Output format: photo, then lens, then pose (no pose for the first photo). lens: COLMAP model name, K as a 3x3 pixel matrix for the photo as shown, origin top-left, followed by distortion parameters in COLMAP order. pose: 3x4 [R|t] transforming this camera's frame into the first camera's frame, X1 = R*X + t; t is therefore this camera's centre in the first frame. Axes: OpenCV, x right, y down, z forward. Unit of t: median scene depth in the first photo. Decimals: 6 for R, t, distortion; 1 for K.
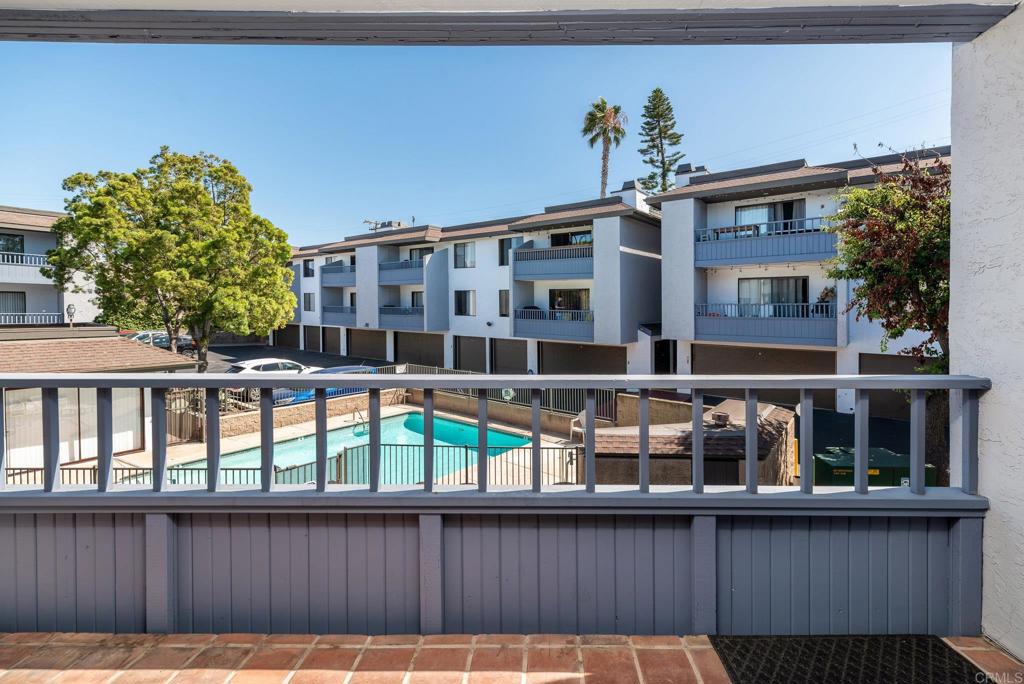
lens RADIAL K [[458.1, 0, 539.0], [0, 458.1, 307.0], [0, 0, 1]] dist [0.002898, 0.000317]
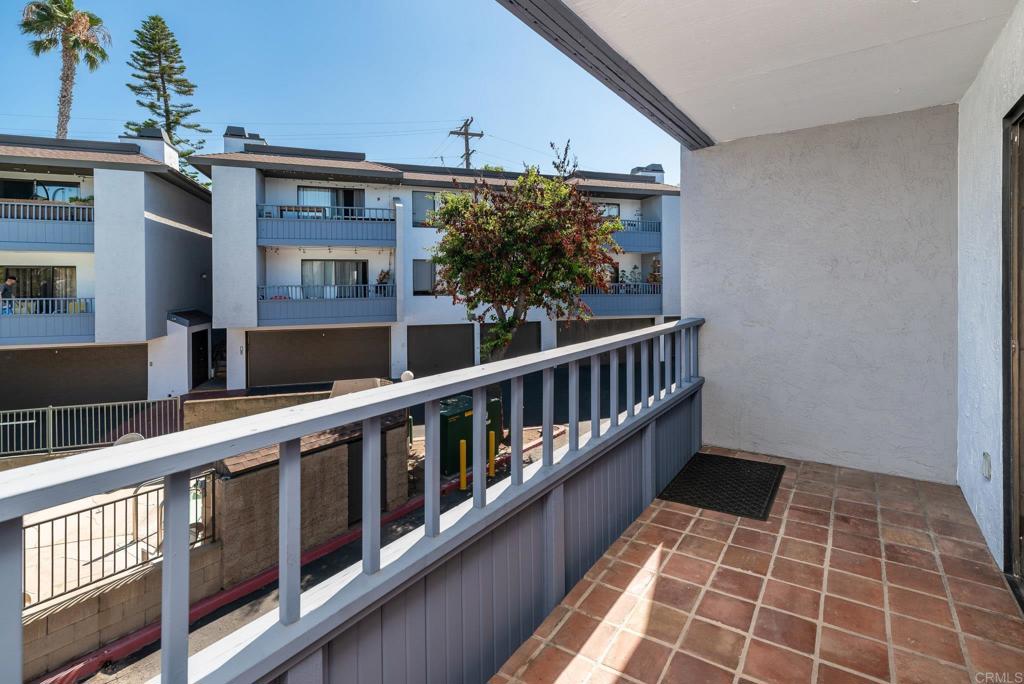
lens RADIAL K [[466.0, 0, 527.2], [0, 466.0, 283.6], [0, 0, 1]] dist [0.000521, 0.000316]
pose [[0.557092, -0.006661, 0.830424, -0.106749], [0.015989, 0.999869, -0.002705, -0.000864], [-0.830297, 0.014784, 0.557125, 0.044874]]
